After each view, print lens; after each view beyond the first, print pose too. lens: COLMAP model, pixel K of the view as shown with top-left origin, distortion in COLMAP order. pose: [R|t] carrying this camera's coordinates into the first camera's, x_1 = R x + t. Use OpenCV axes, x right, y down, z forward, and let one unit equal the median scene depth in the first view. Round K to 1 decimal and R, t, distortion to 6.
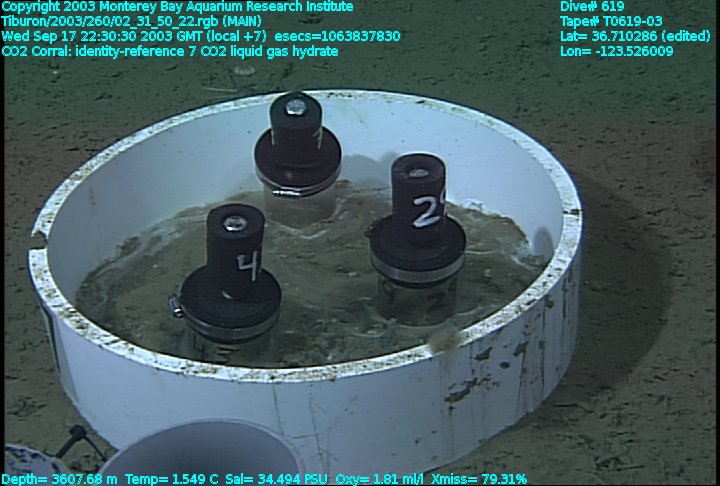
lens RADIAL K [[1037.6, 0, 367.5], [0, 1037.6, 243.5], [0, 0, 1]] dist [-0.008837, 0.032246]
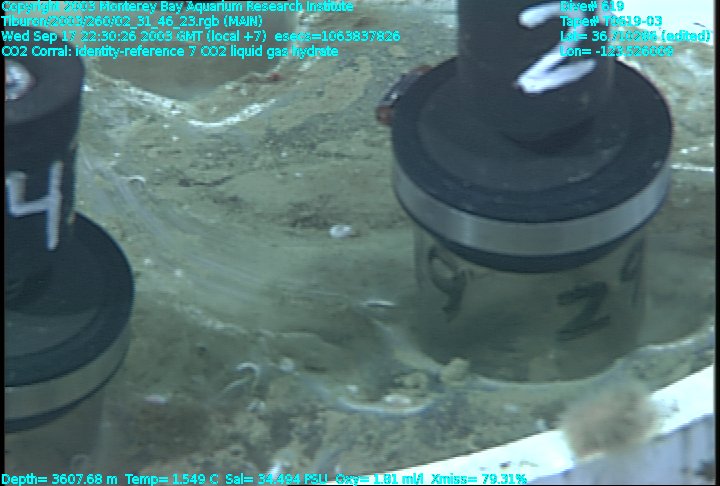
lens RADIAL K [[1271.2, 0, 360.0], [0, 1271.2, 243.0], [0, 0, 1]] dist [0.027224, 0.068888]
pose [[0.997775, -0.000074, -0.066673, 0.020269], [0.002173, 0.999504, 0.031407, 0.020305], [0.066638, -0.031482, 0.997280, 0.580168]]
